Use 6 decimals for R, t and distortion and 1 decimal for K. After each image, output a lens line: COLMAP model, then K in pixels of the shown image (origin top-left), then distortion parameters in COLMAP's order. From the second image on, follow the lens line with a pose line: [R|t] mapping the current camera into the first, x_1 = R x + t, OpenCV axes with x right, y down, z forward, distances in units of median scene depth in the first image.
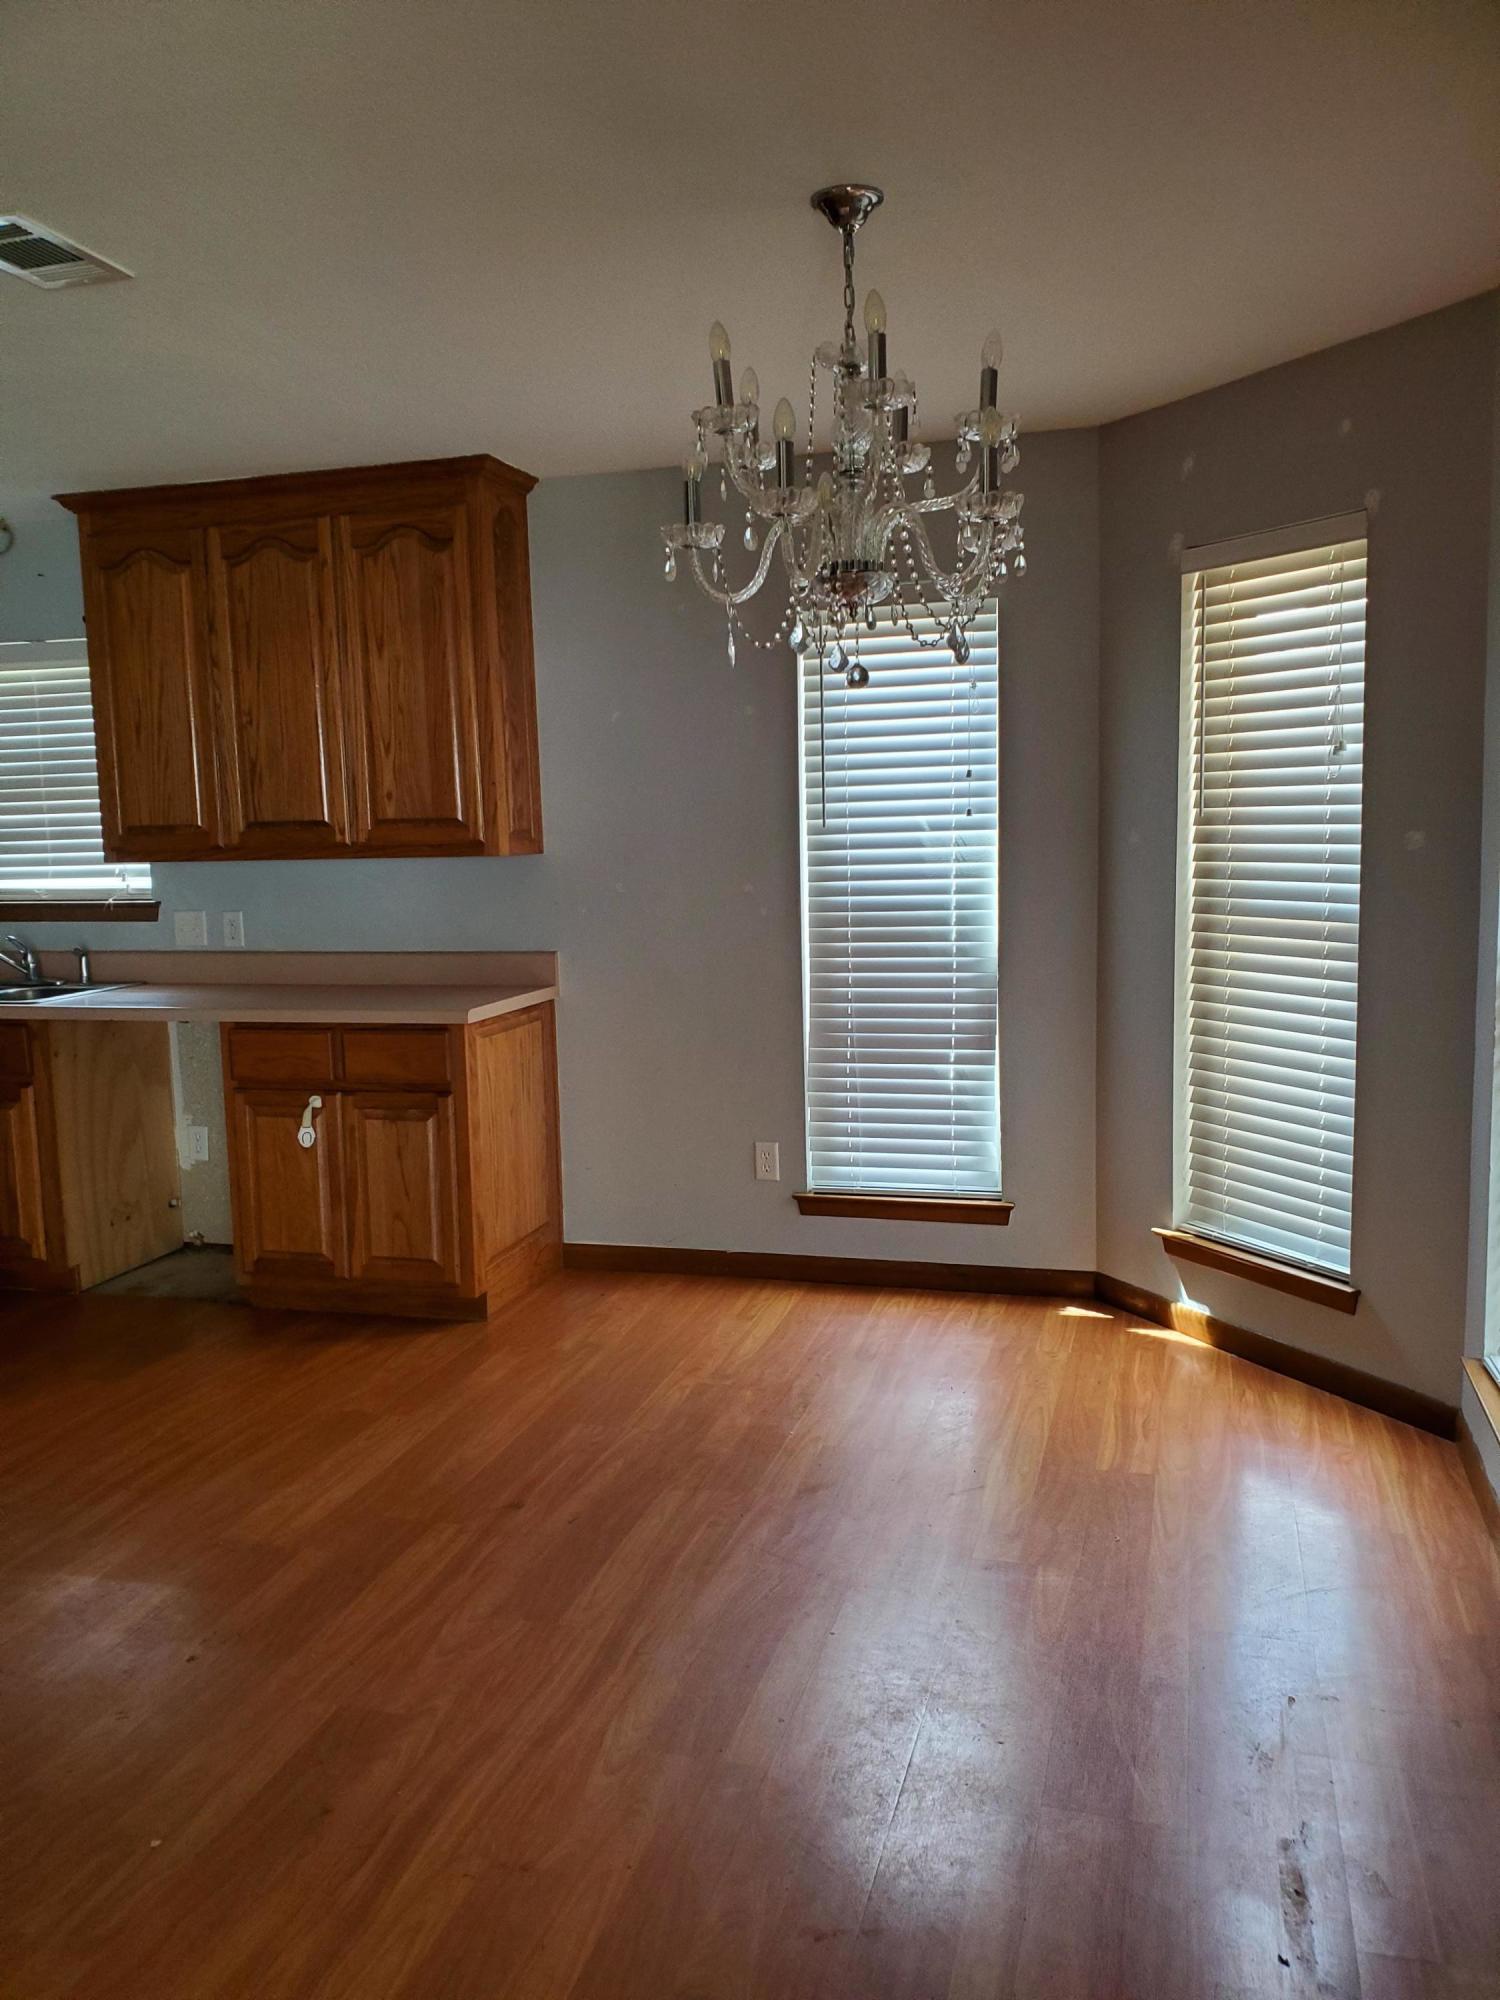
lens RADIAL K [[1546.8, 0, 749.3], [0, 1546.8, 1001.1], [0, 0, 1]] dist [0.049098, 0.003743]
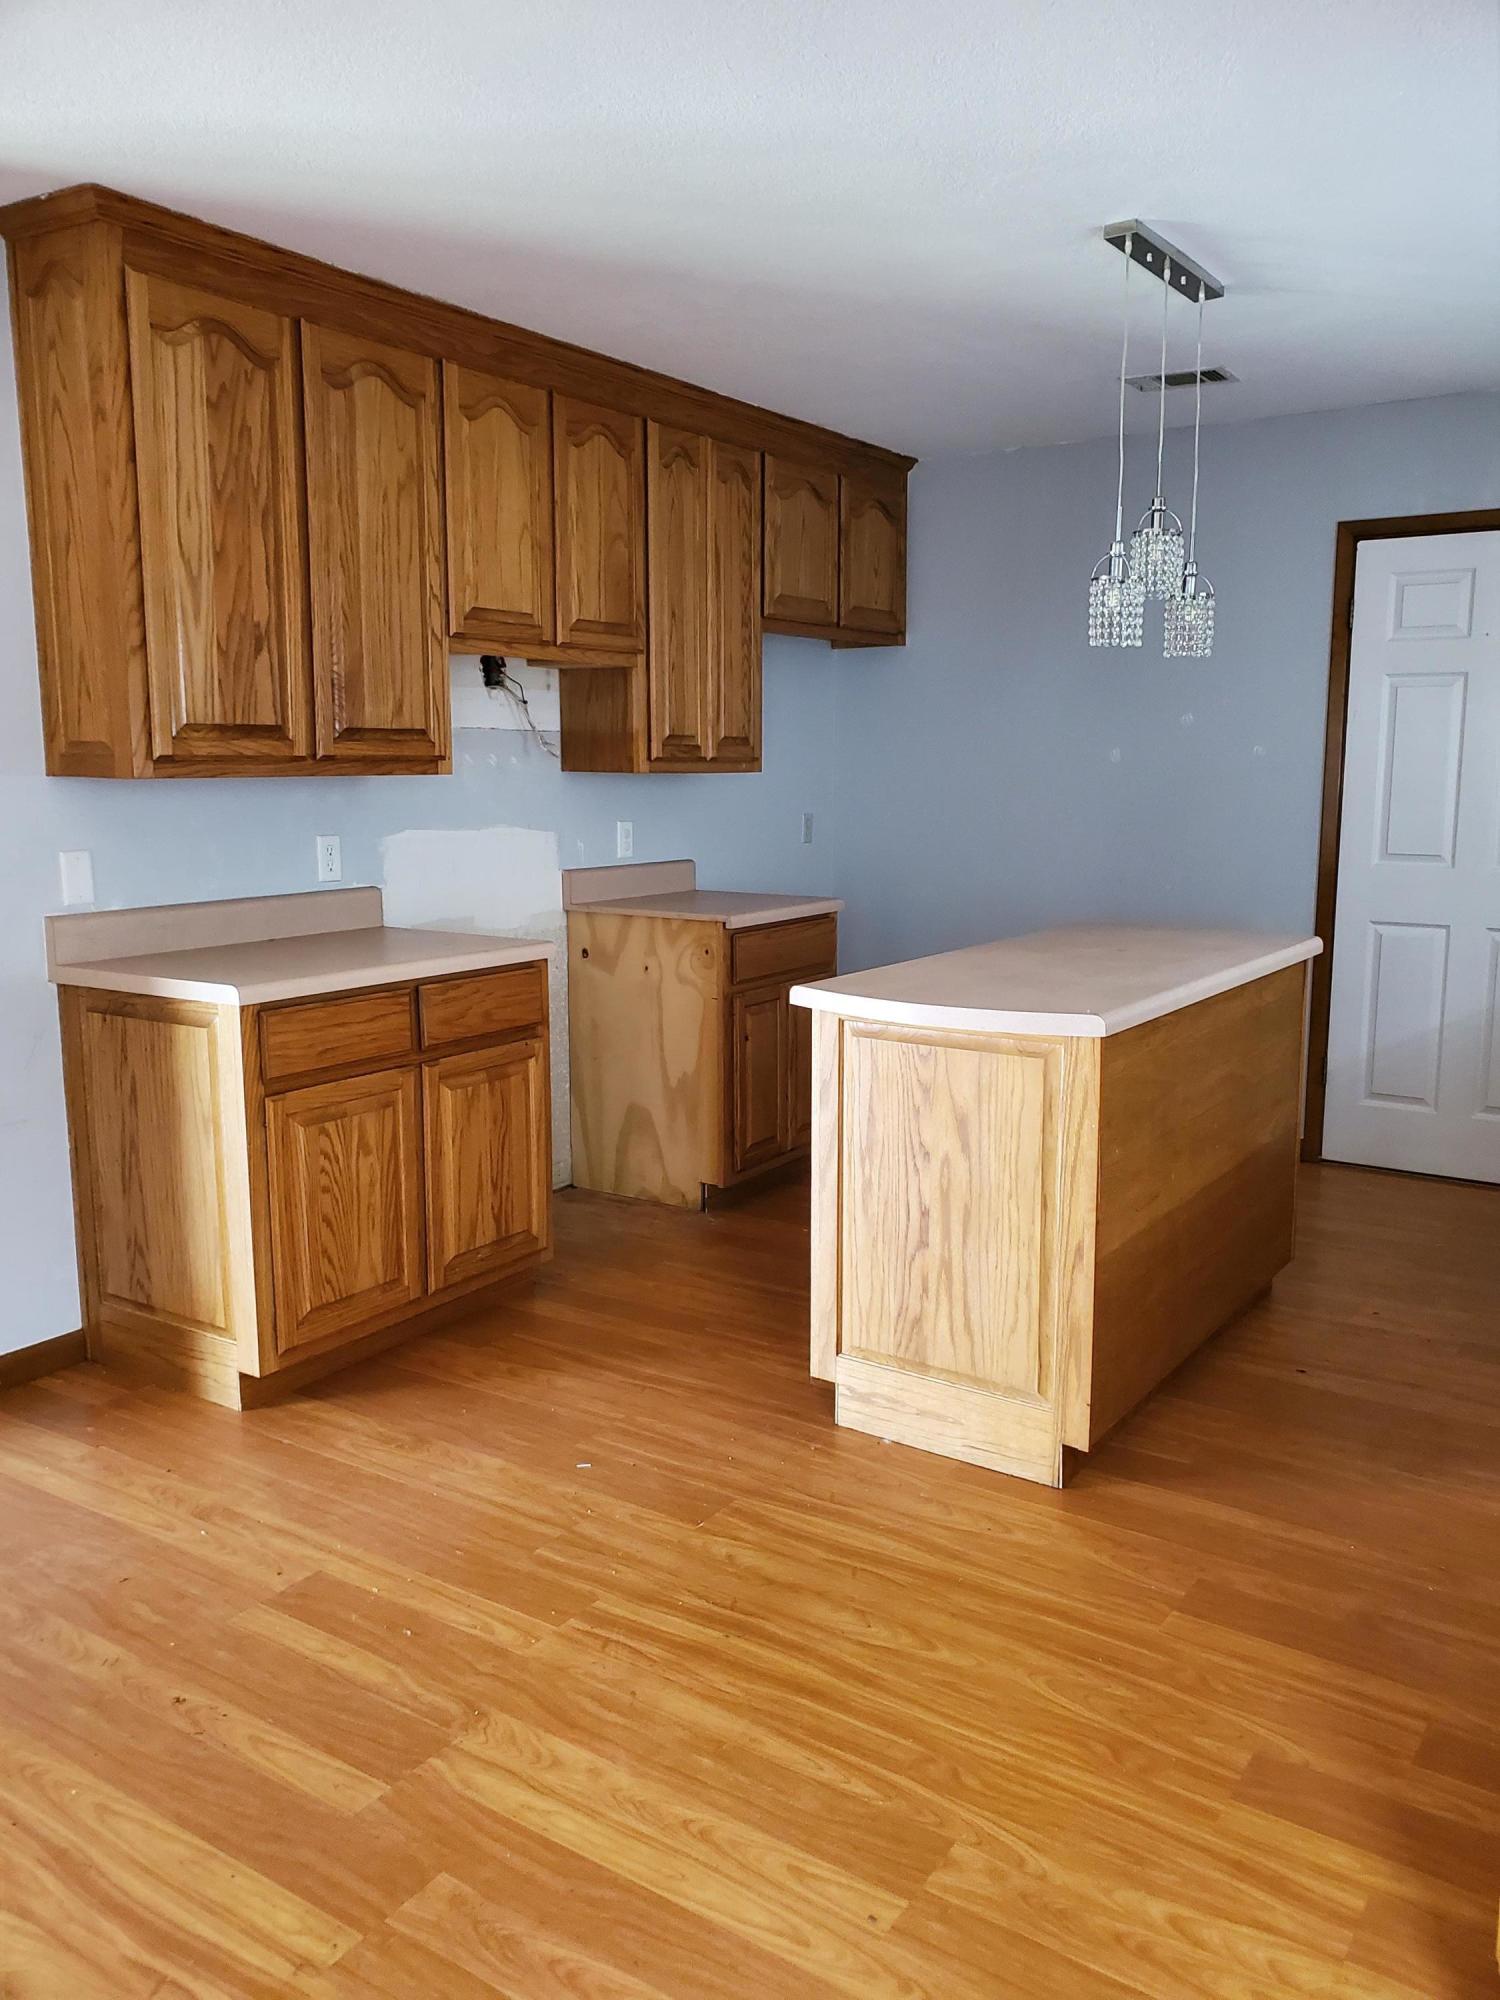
lens RADIAL K [[1546.8, 0, 752.1], [0, 1546.8, 994.2], [0, 0, 1]] dist [0.049098, 0.003743]
pose [[-0.295345, 0.169969, -0.940150, 0.233032], [-0.099383, 0.973243, 0.207173, -0.133416], [0.950207, 0.154623, -0.270551, 1.150249]]
